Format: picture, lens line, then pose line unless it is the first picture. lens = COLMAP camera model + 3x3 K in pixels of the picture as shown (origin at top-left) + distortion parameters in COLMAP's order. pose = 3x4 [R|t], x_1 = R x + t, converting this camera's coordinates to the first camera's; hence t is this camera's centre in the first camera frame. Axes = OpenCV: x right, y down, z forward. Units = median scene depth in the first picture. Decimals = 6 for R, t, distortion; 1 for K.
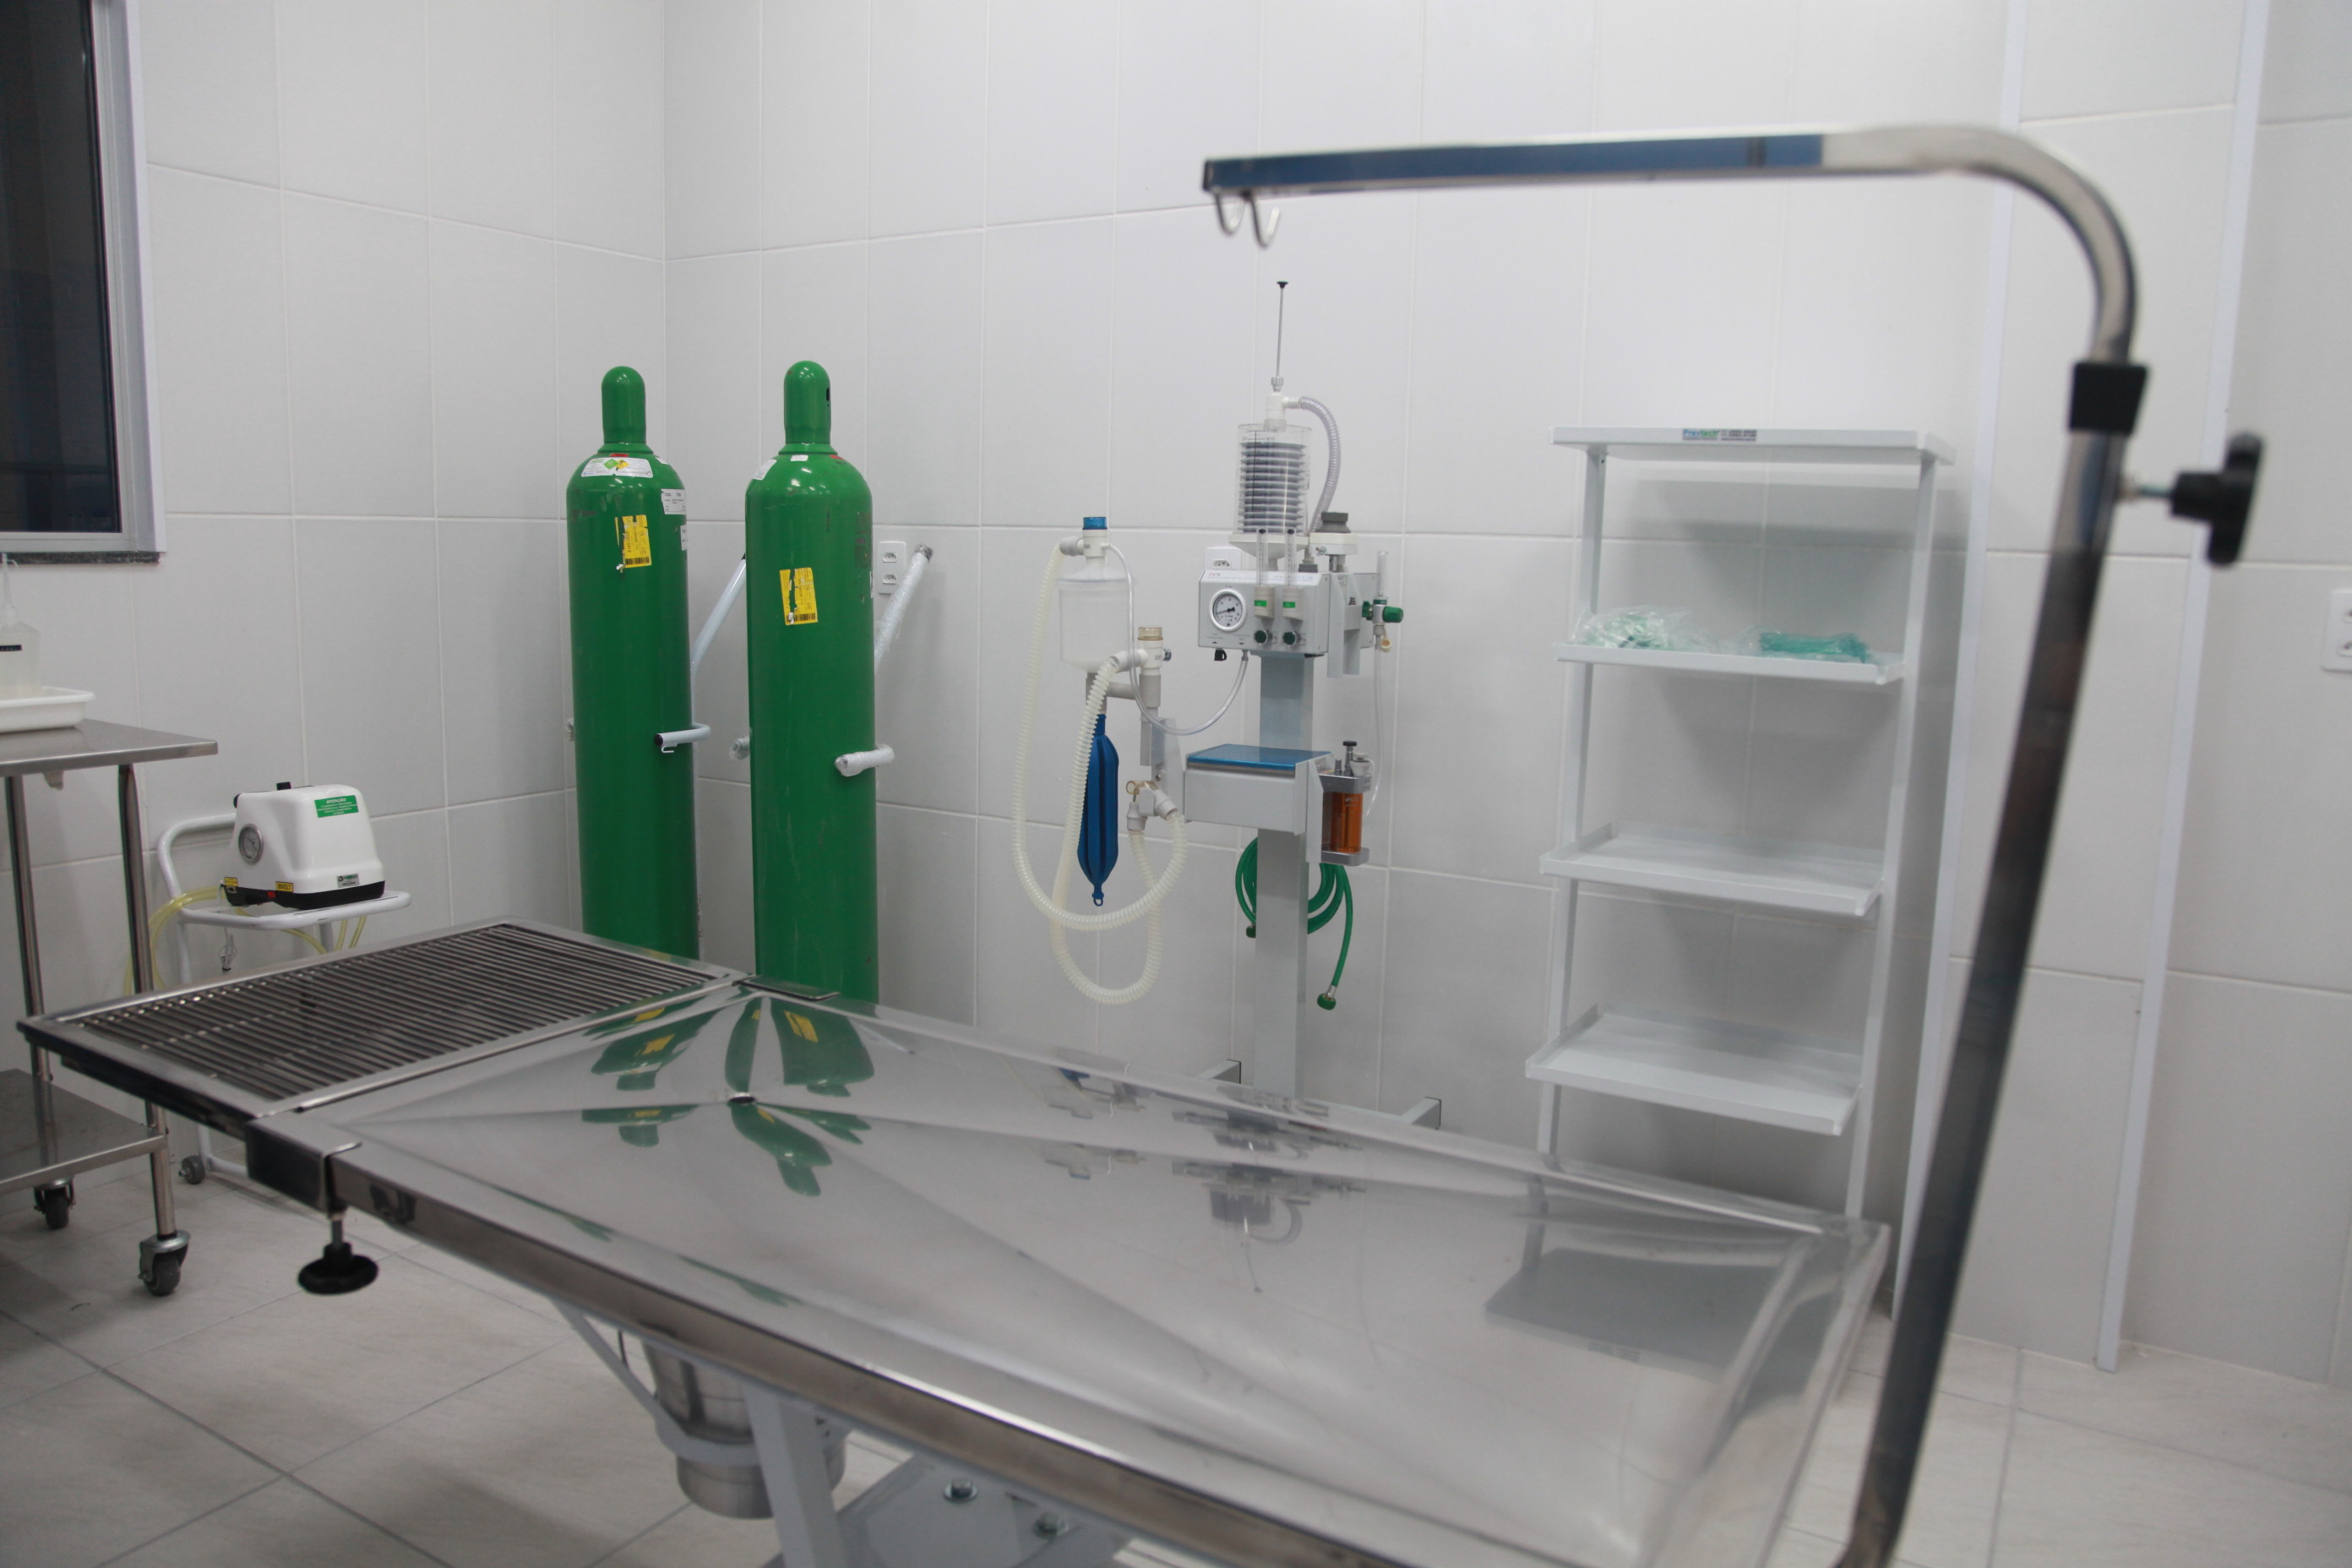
lens RADIAL K [[1665.4, 0, 1185.9], [0, 1665.4, 788.2], [0, 0, 1]] dist [-0.068759, 0.020845]
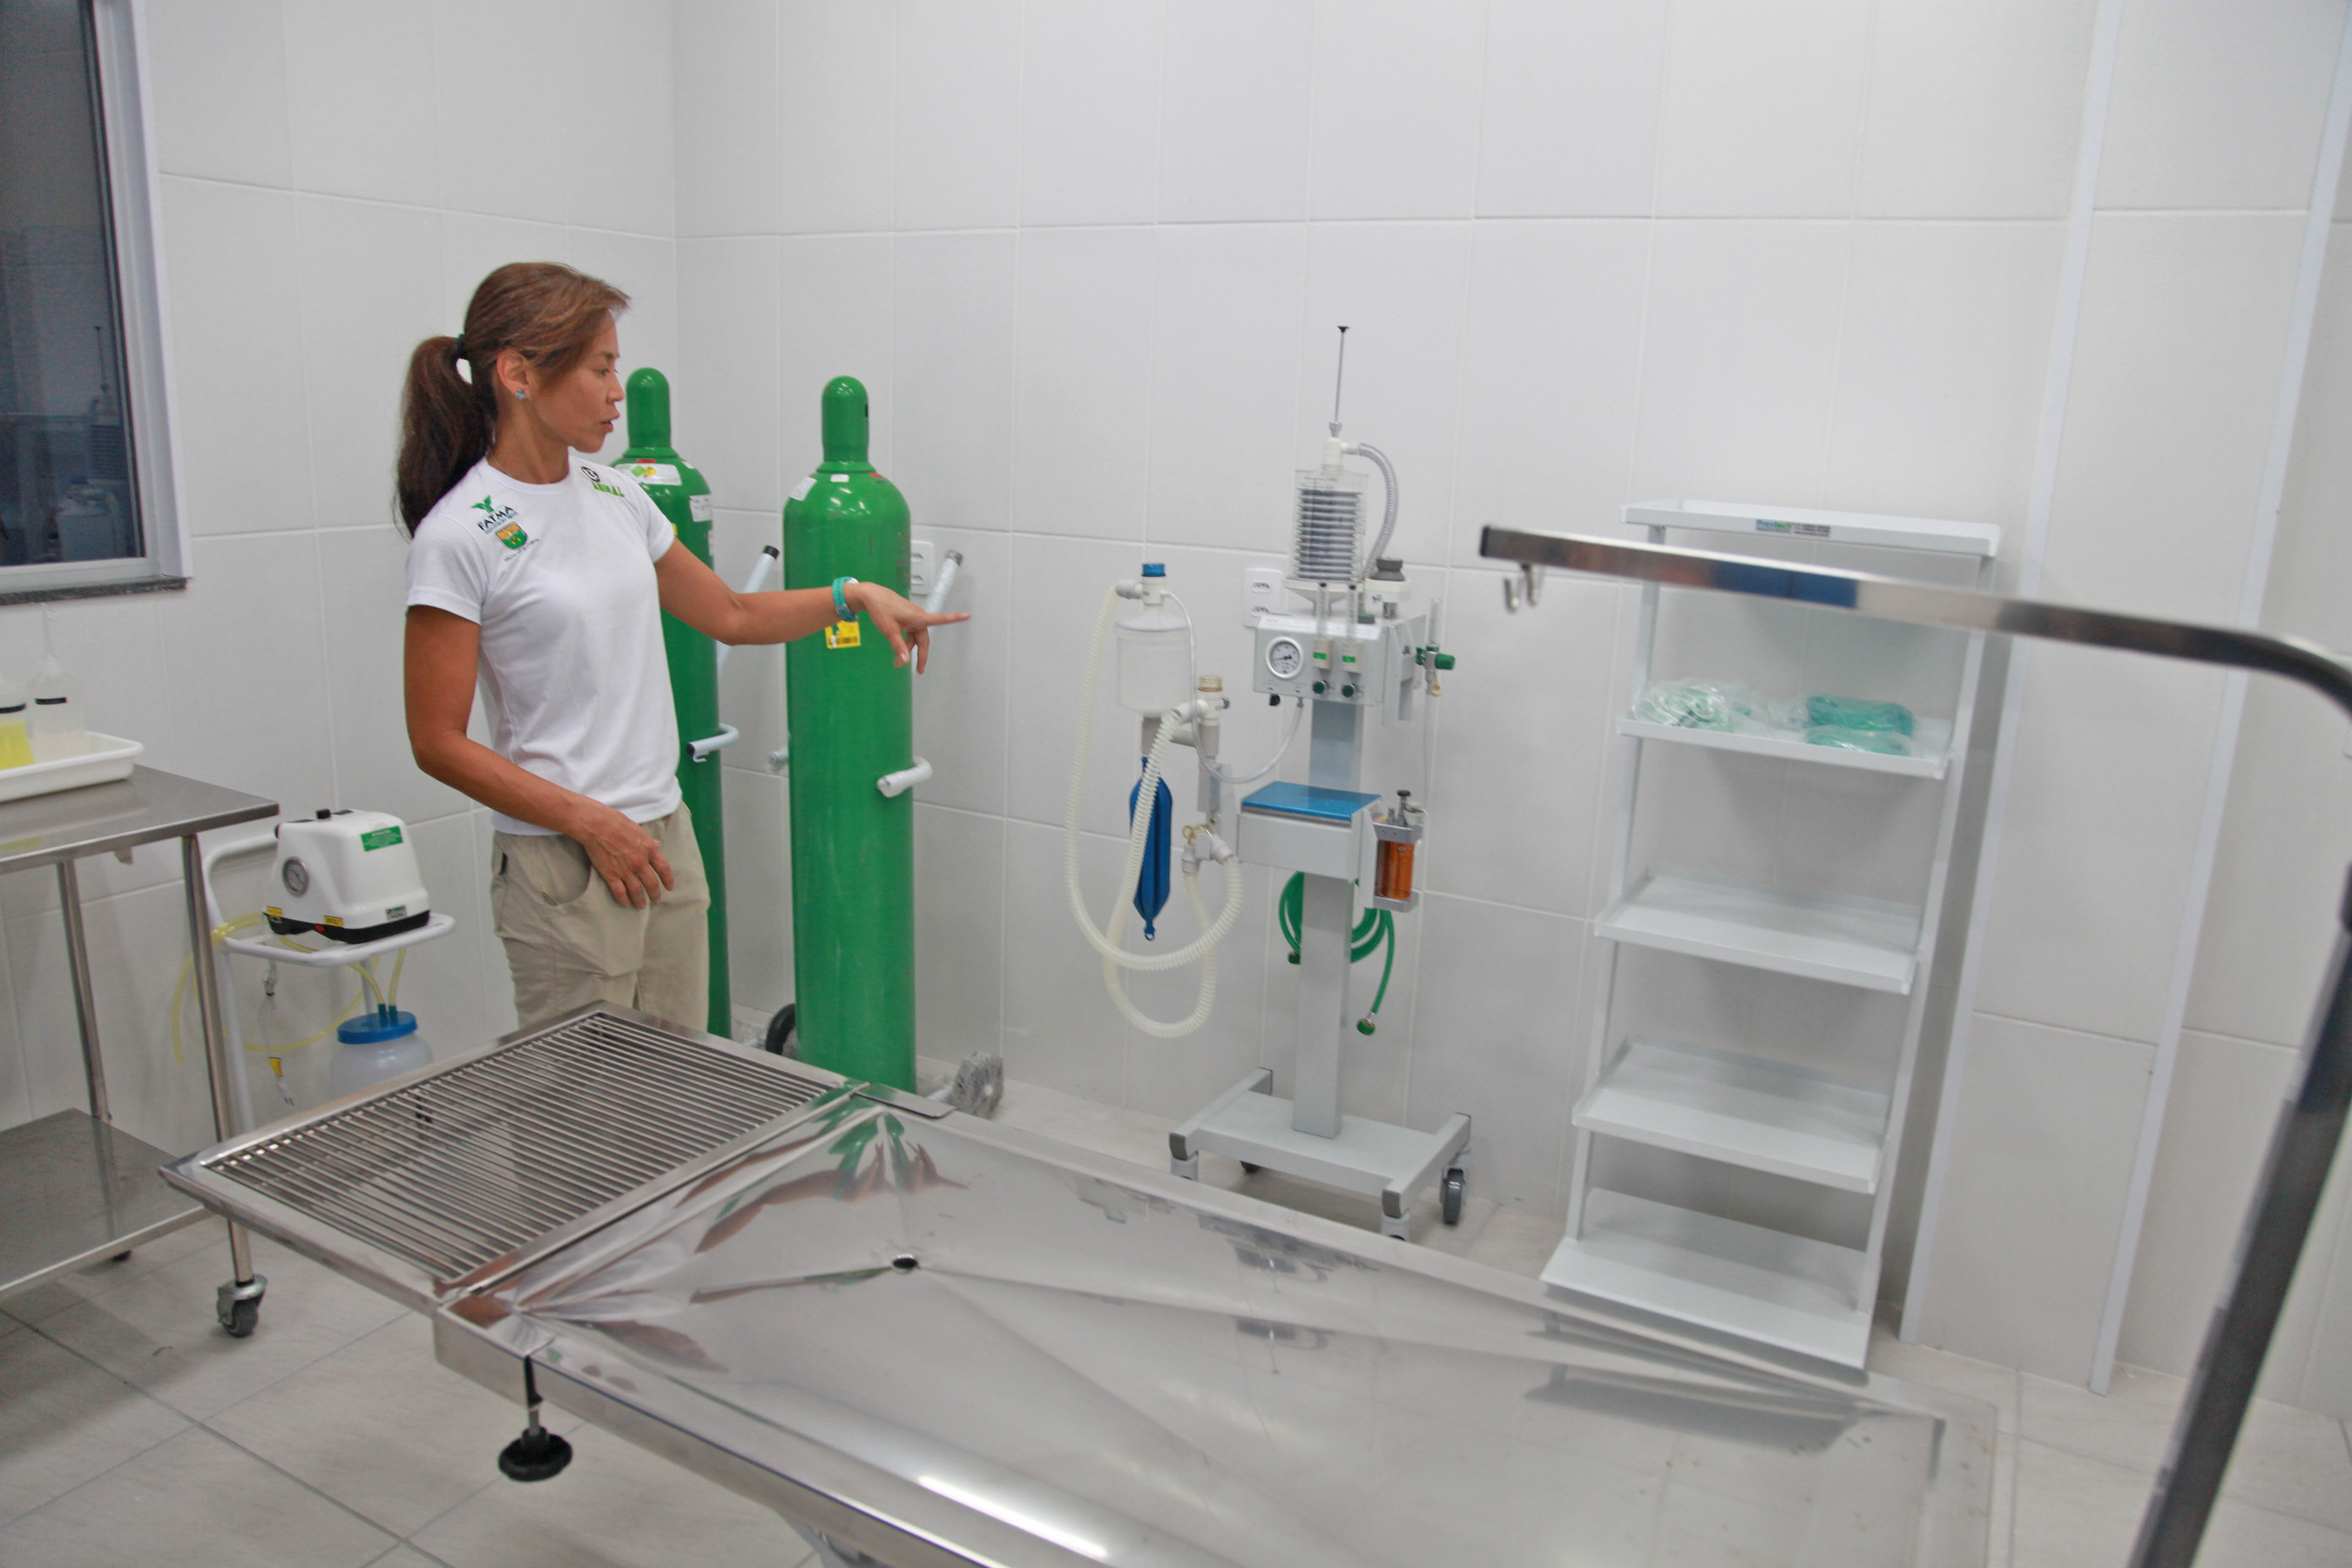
lens RADIAL K [[1665.4, 0, 1165.1], [0, 1665.4, 772.3], [0, 0, 1]] dist [-0.068759, 0.020845]
pose [[0.999115, 0.005136, 0.041743, -0.088920], [-0.008815, 0.996043, 0.088429, -0.126578], [-0.041124, -0.088719, 0.995207, -0.008669]]
